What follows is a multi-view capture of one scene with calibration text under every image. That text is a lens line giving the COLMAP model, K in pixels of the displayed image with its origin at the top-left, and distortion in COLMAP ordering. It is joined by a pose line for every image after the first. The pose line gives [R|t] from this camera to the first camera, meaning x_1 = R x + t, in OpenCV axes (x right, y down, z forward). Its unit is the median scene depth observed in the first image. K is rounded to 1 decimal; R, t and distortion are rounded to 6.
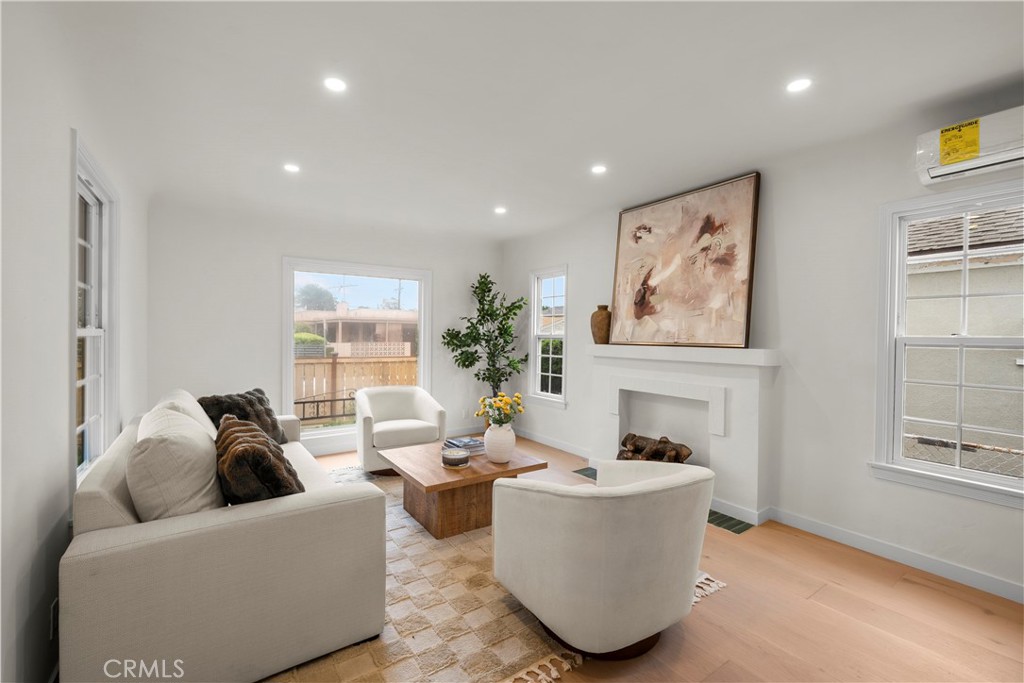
lens RADIAL K [[444.3, 0, 503.9], [0, 444.3, 340.1], [0, 0, 1]] dist [0.003329, 0.000164]
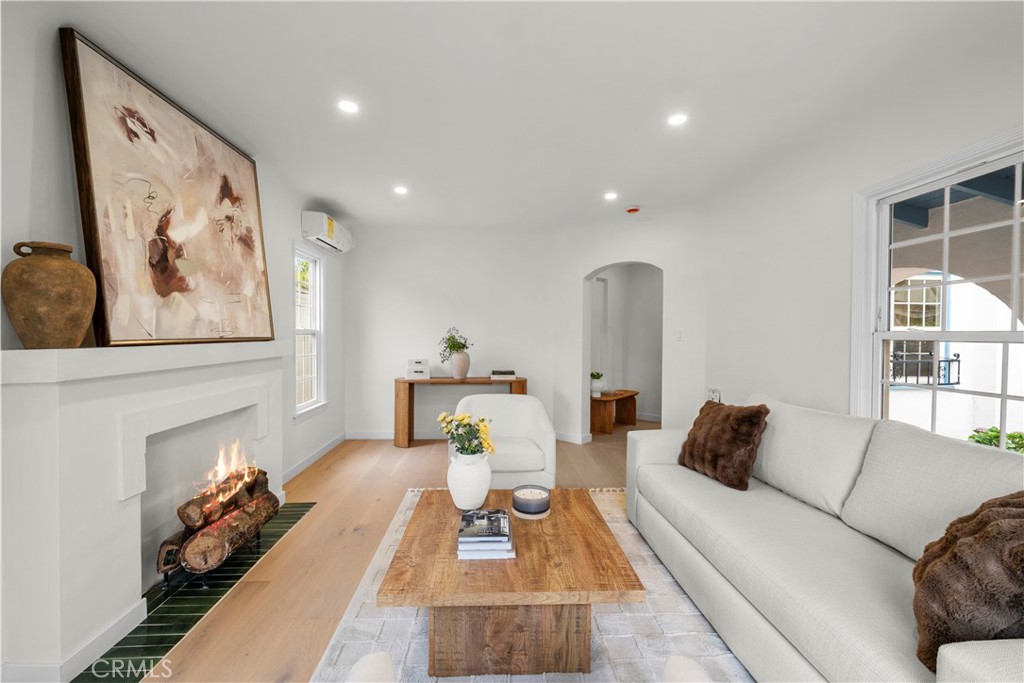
lens RADIAL K [[412.2, 0, 512.3], [0, 412.2, 341.9], [0, 0, 1]] dist [-0.000600, -0.000494]
pose [[-0.858060, -0.028360, 0.512766, -0.340428], [-0.012967, 0.999352, 0.033573, -0.014459], [-0.513386, 0.022158, -0.857871, 1.281837]]
